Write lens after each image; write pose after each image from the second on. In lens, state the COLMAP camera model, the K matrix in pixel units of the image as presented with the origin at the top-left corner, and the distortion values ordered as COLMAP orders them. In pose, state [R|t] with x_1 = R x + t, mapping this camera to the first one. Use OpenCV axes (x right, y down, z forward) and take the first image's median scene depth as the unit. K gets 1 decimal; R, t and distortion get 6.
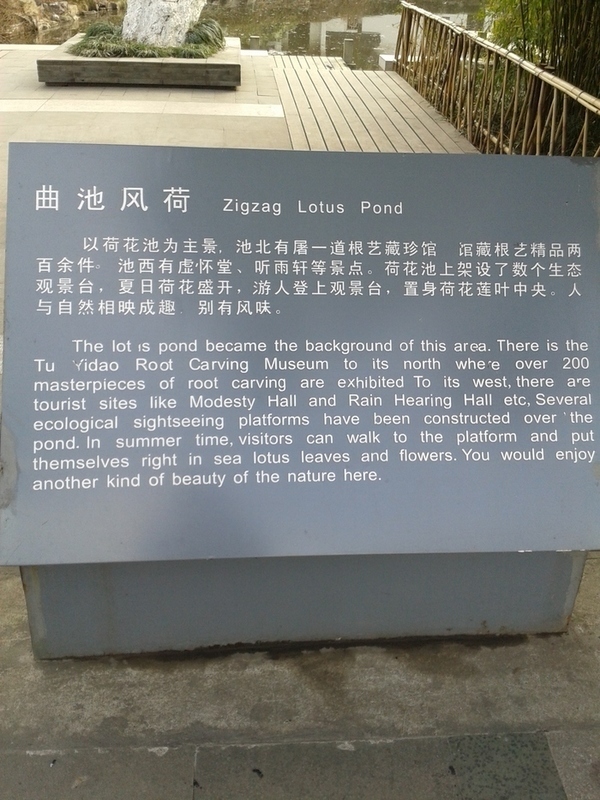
lens RADIAL K [[800.5, 0, 302.1], [0, 800.5, 397.7], [0, 0, 1]] dist [0.121220, -0.386543]
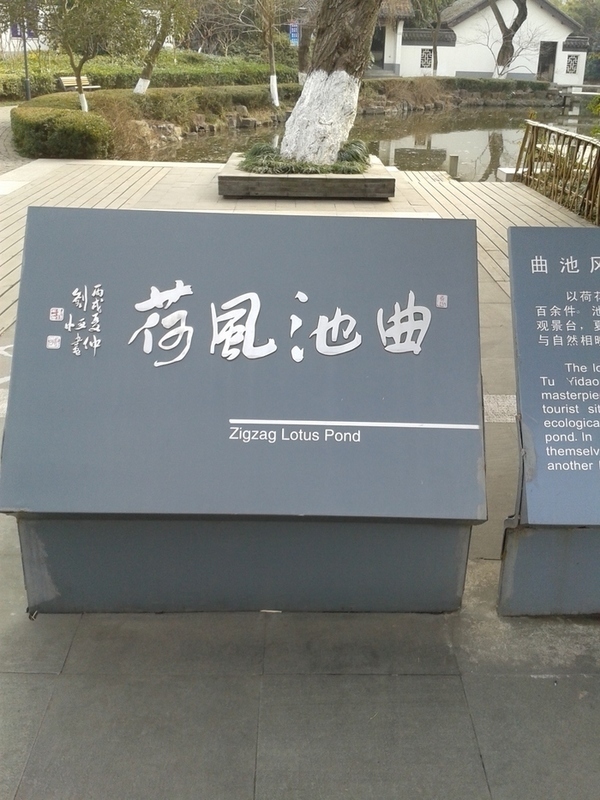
lens RADIAL K [[800.5, 0, 302.1], [0, 800.5, 397.7], [0, 0, 1]] dist [0.121220, -0.386543]
pose [[0.997474, 0.002279, -0.070990, -0.552276], [-0.011314, 0.991821, -0.127131, 0.145484], [0.070120, 0.127613, 0.989342, -0.341042]]
